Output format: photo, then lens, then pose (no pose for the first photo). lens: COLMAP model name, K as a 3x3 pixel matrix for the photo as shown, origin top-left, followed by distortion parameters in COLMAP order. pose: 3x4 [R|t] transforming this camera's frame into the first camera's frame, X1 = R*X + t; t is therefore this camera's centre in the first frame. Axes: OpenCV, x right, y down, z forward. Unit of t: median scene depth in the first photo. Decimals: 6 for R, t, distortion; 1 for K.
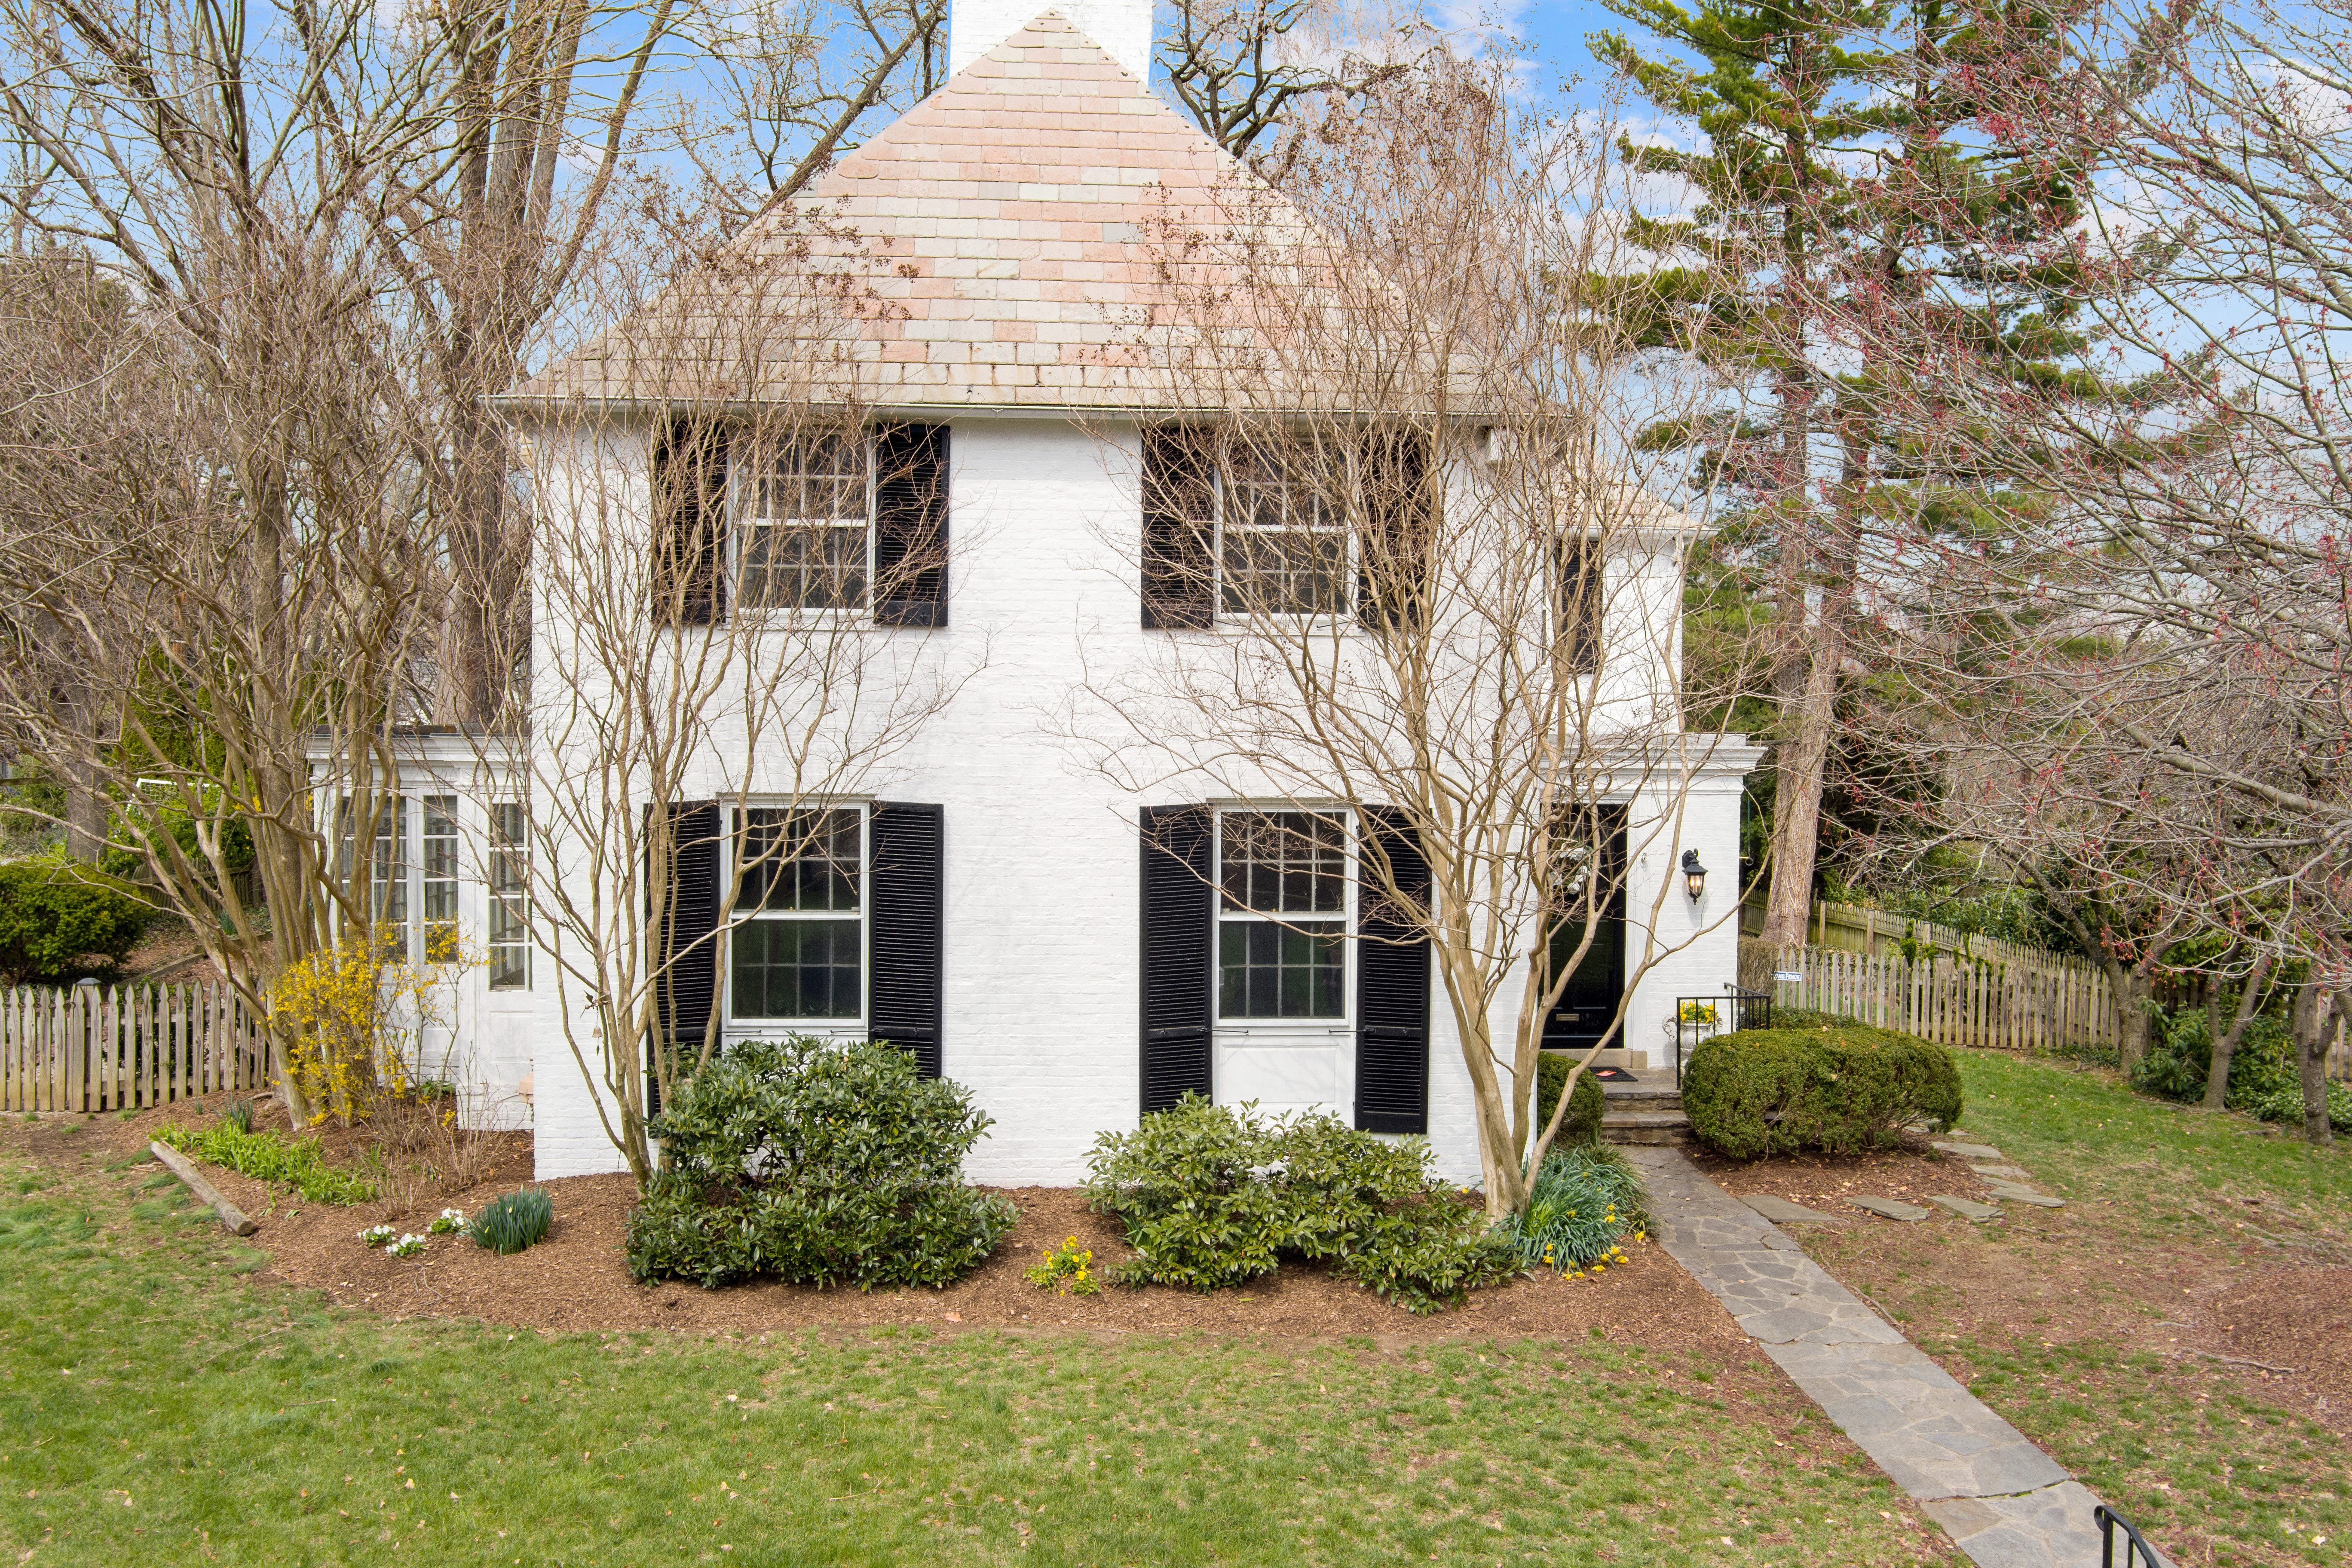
lens RADIAL K [[1902.1, 0, 1176.0], [0, 1902.1, 784.0], [0, 0, 1]] dist [-0.065761, 0.010409]
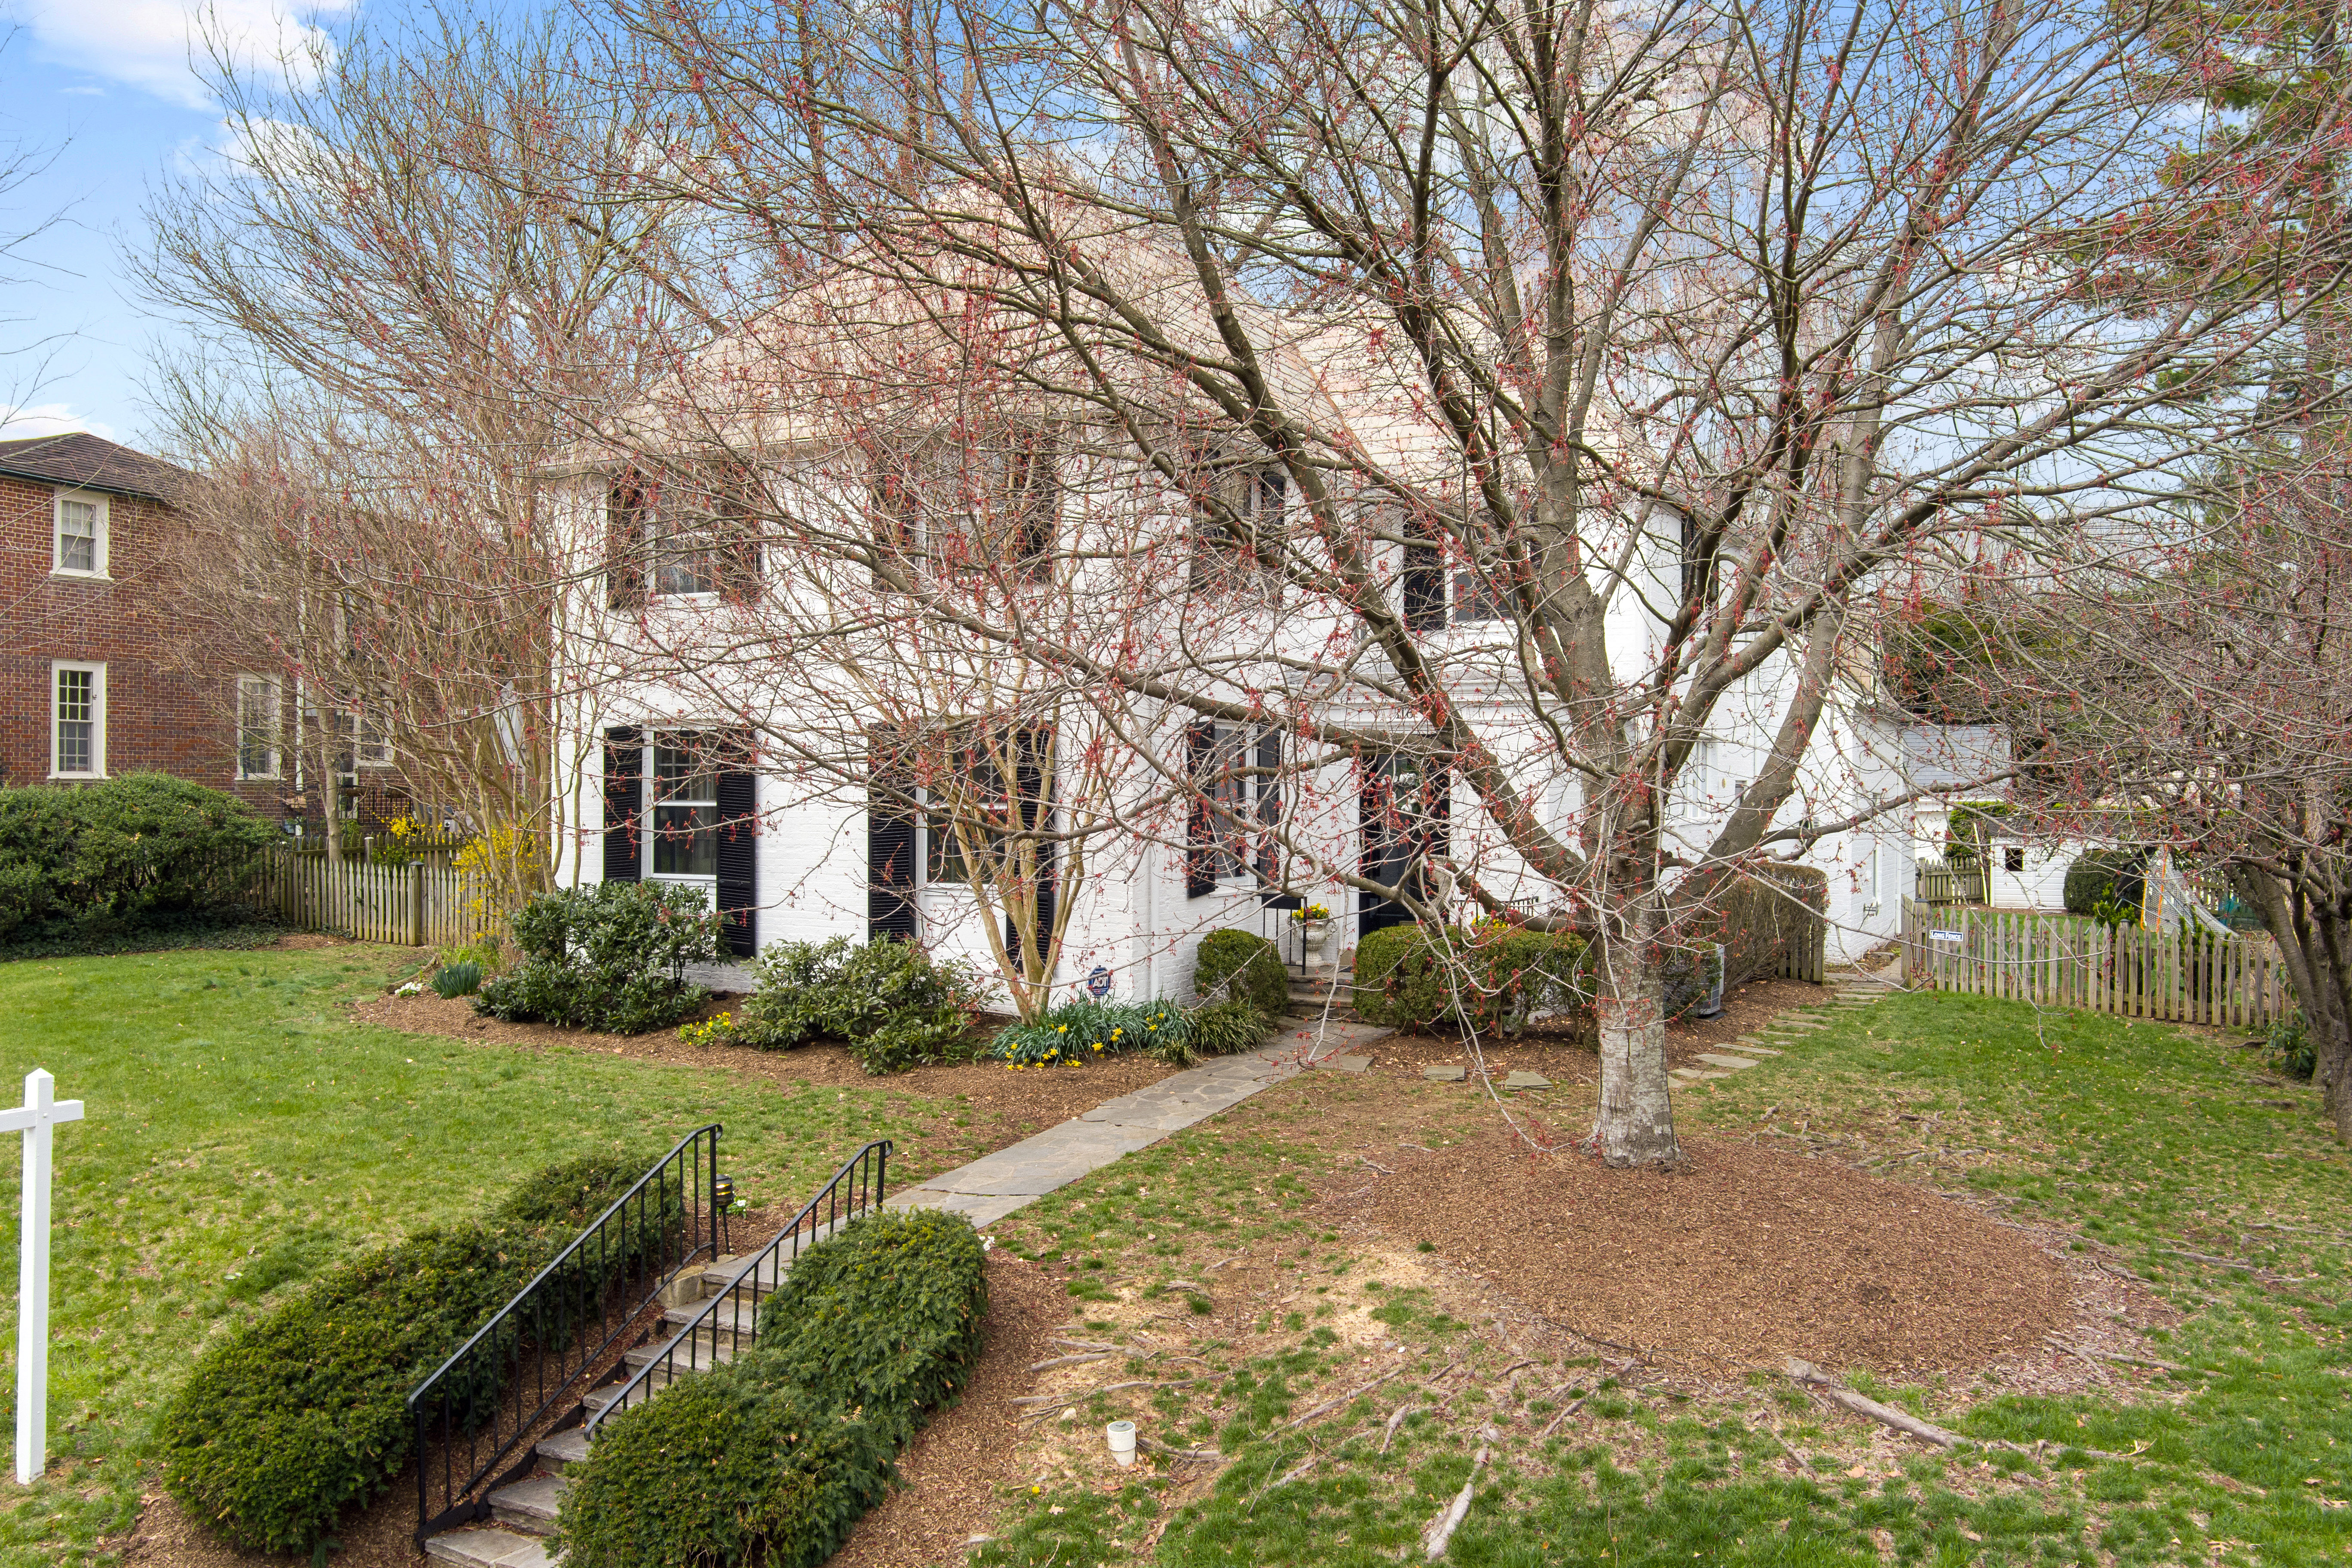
lens RADIAL K [[1902.1, 0, 1176.0], [0, 1902.1, 784.0], [0, 0, 1]] dist [-0.065761, 0.010409]
pose [[0.861104, -0.003790, -0.508415, 0.875315], [-0.005801, 0.999834, -0.017279, 0.079009], [0.508396, 0.017829, 0.860939, -0.066129]]
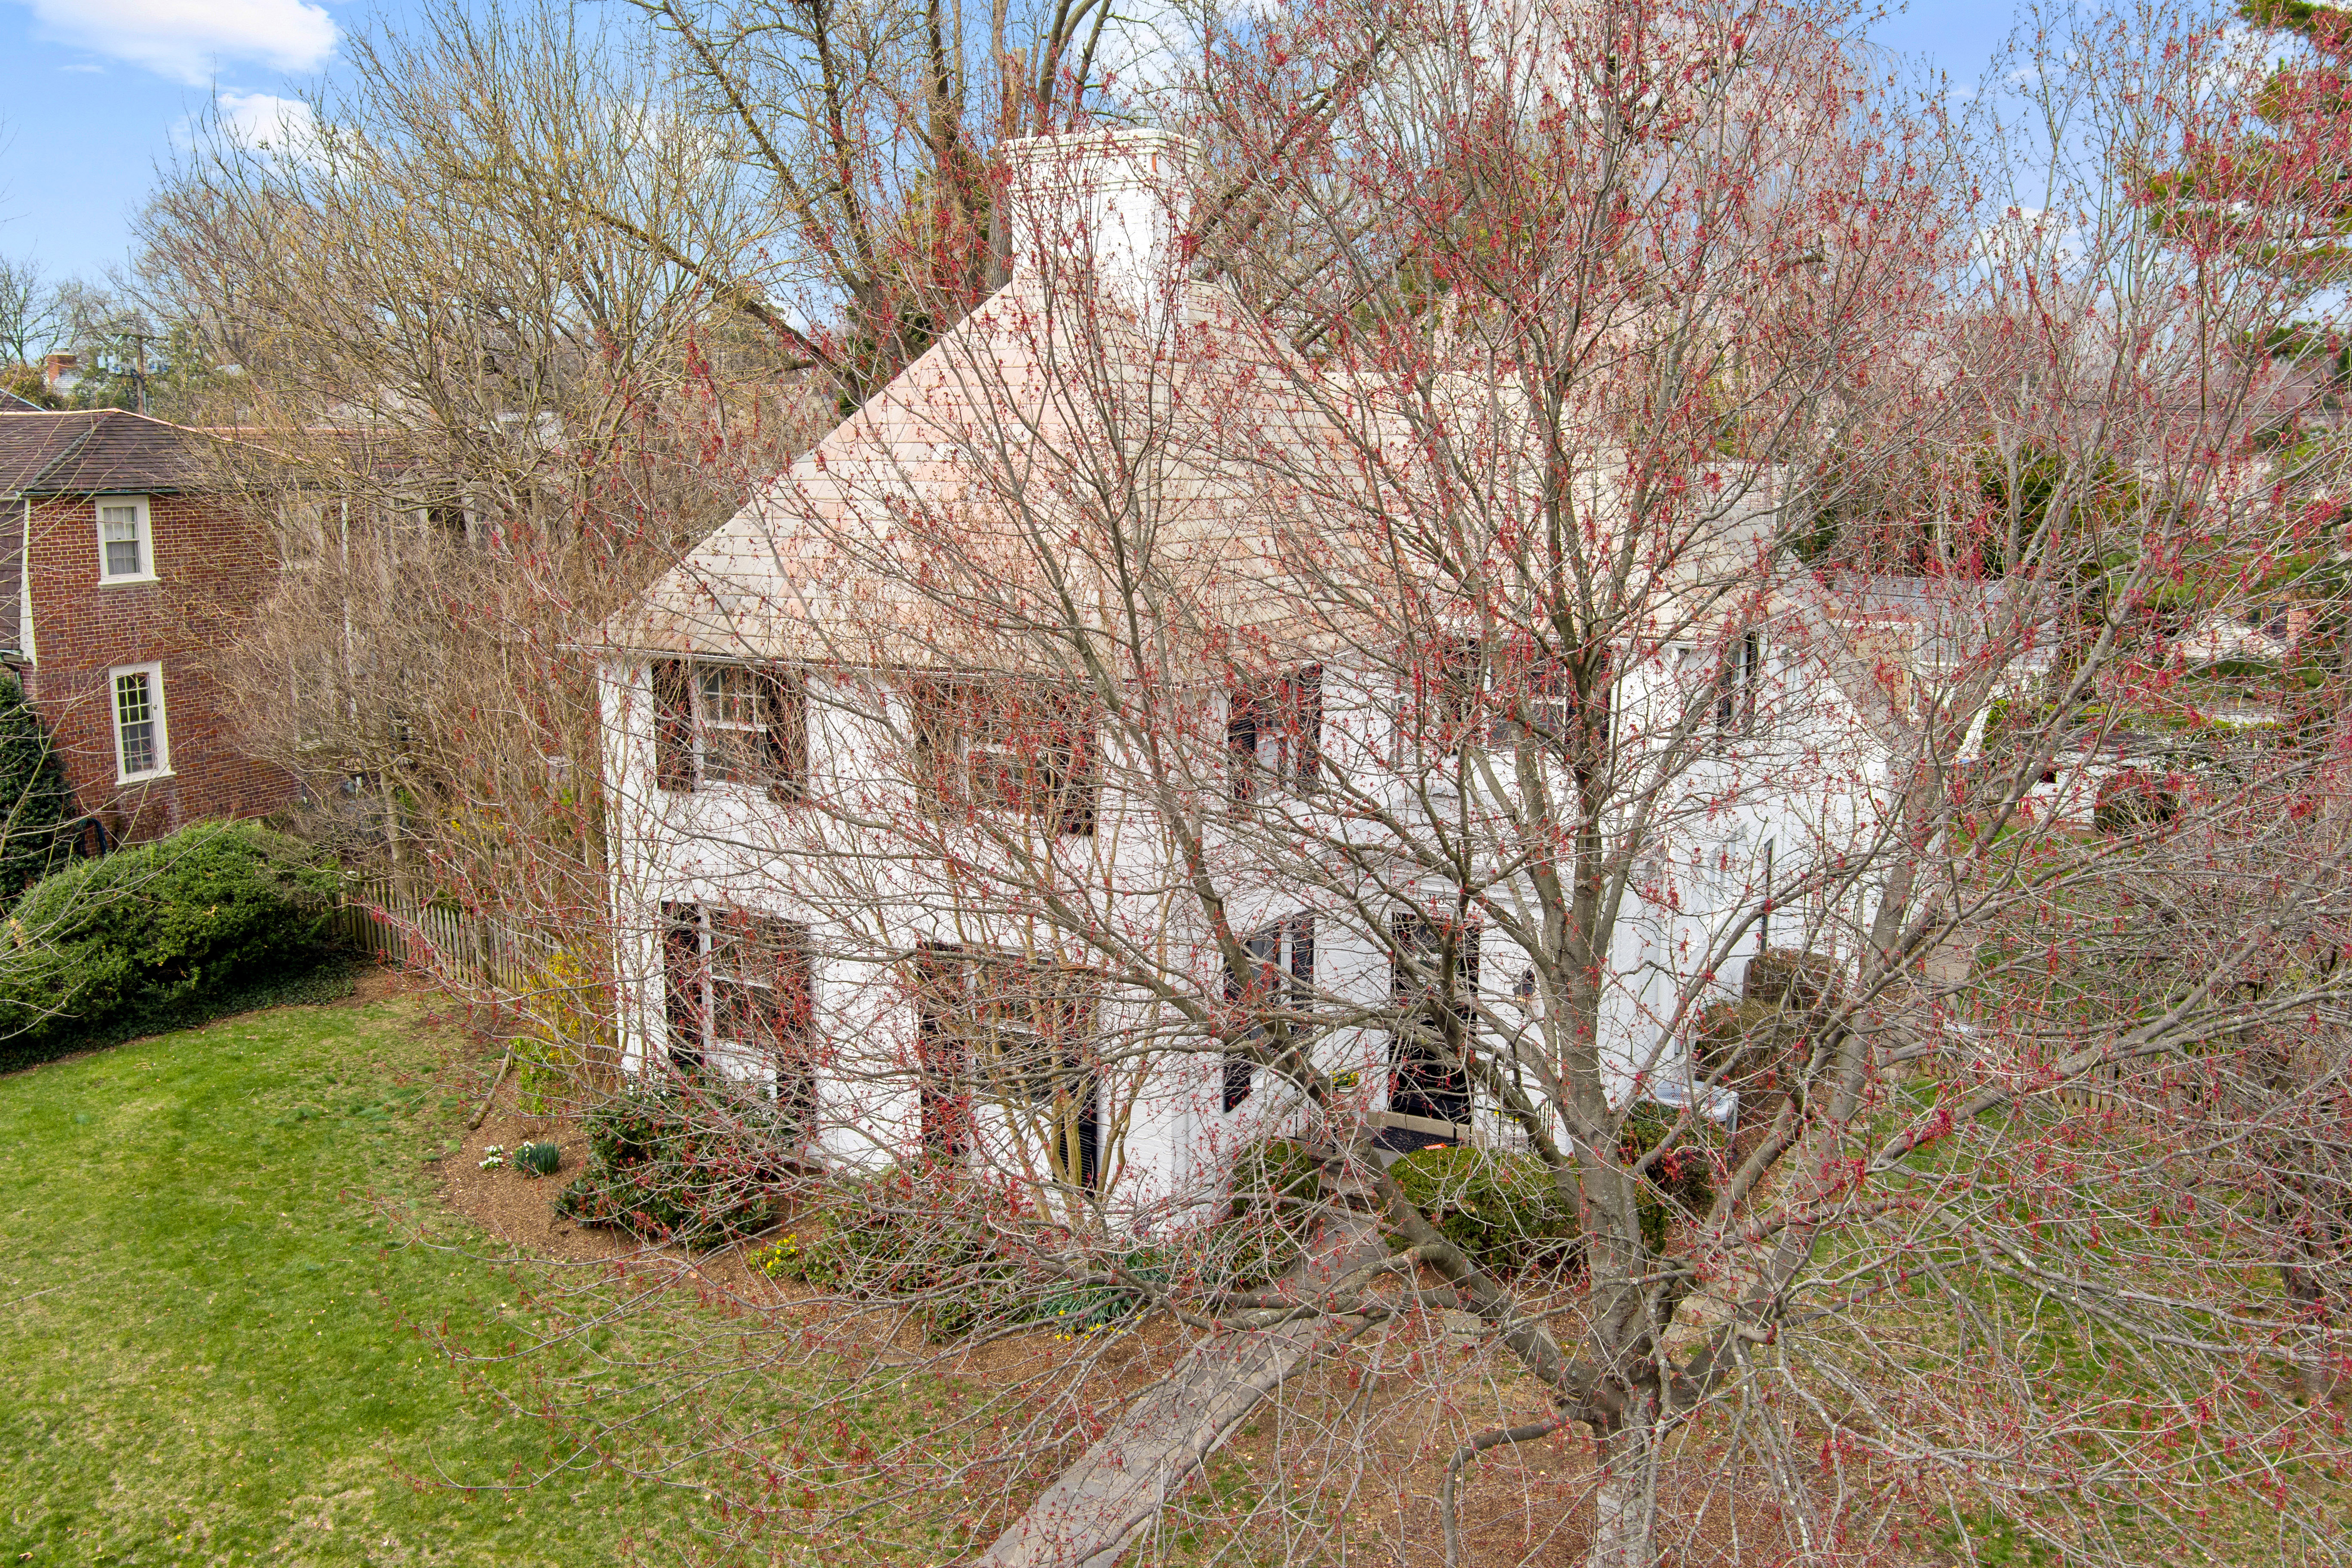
lens RADIAL K [[1902.1, 0, 1176.0], [0, 1902.1, 784.0], [0, 0, 1]] dist [-0.065761, 0.010409]
pose [[0.850004, 0.087823, -0.519404, 0.880872], [-0.005332, 0.987389, 0.158225, -0.335753], [0.526749, -0.131723, 0.839753, -0.076052]]
